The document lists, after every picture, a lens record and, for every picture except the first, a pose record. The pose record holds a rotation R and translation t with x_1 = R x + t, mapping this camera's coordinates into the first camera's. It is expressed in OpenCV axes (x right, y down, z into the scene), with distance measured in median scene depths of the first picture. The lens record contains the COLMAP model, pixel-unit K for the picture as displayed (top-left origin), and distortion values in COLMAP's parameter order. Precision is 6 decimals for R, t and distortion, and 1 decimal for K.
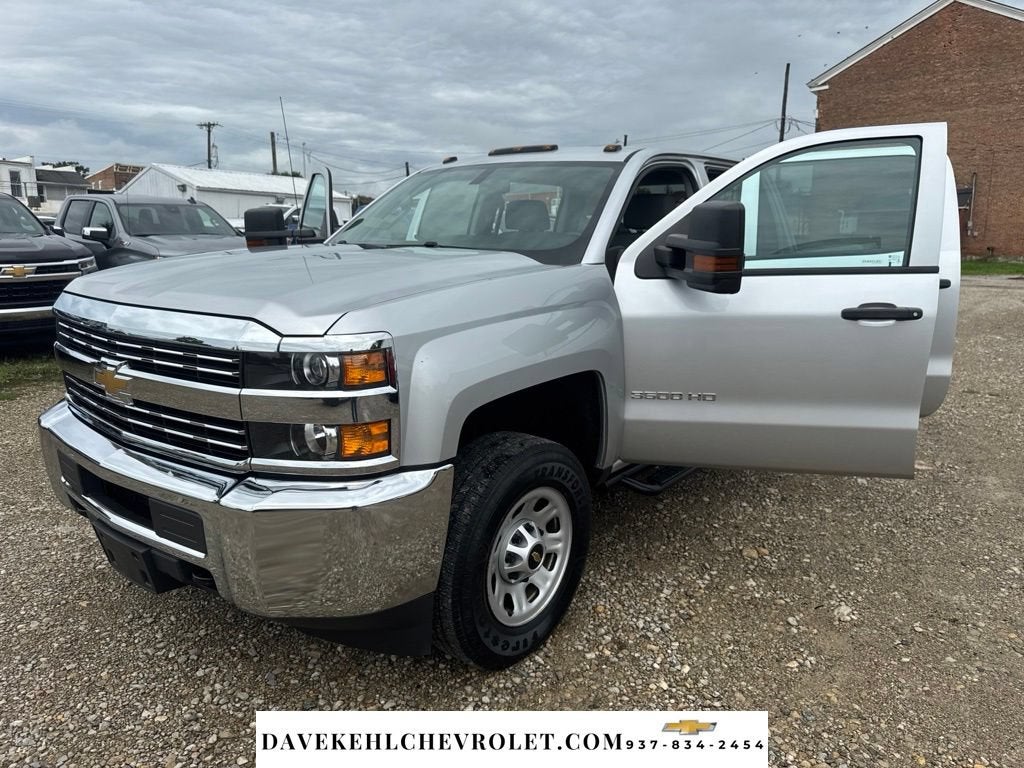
lens RADIAL K [[739.6, 0, 509.6], [0, 739.6, 376.0], [0, 0, 1]] dist [0.008000, -0.016848]
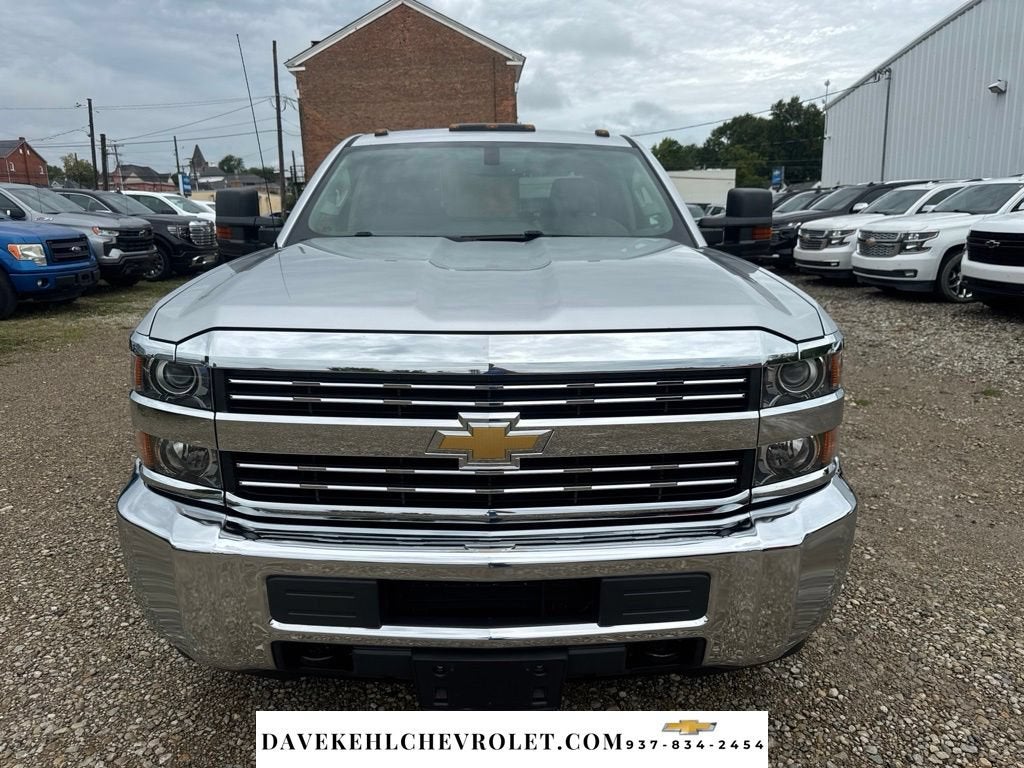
lens RADIAL K [[739.6, 0, 482.7], [0, 739.6, 370.6], [0, 0, 1]] dist [0.008000, -0.016848]
pose [[0.777353, -0.143542, 0.612469, -0.828625], [0.129092, 0.989298, 0.068013, -0.093785], [-0.615677, 0.026194, 0.787563, 0.387012]]
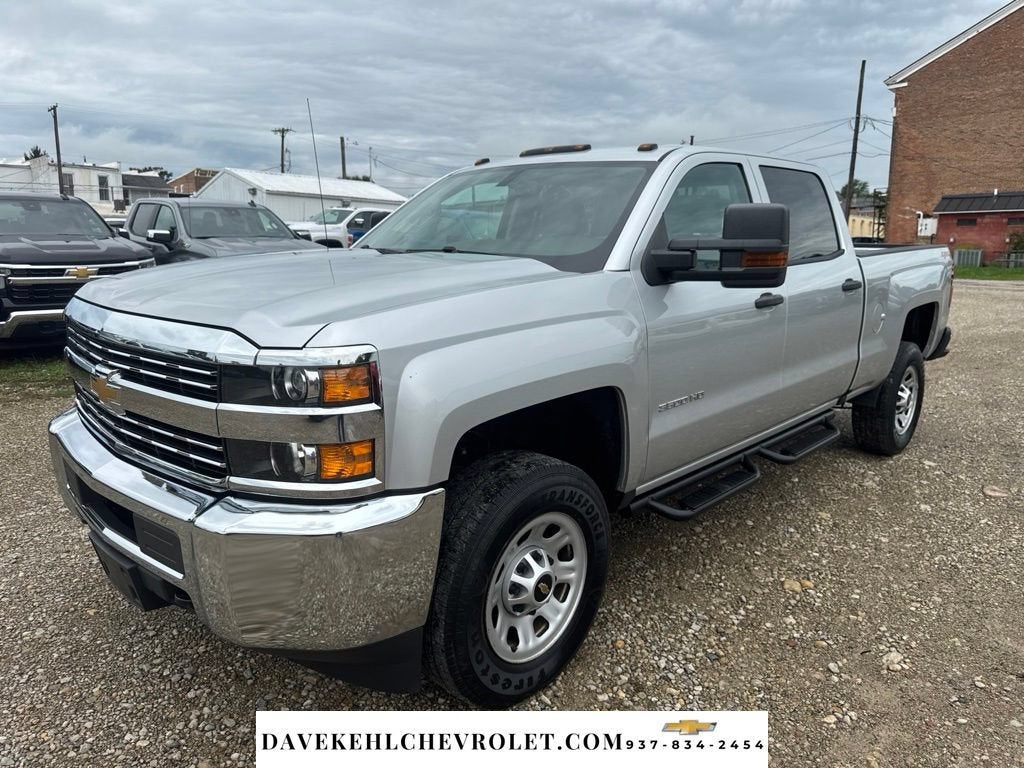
lens RADIAL K [[739.6, 0, 508.7], [0, 739.6, 370.7], [0, 0, 1]] dist [0.008000, -0.016848]
pose [[0.996140, 0.017303, -0.086056, 0.062992], [-0.018167, 0.999792, -0.009266, -0.016141], [0.085878, 0.010794, 0.996247, 0.068697]]
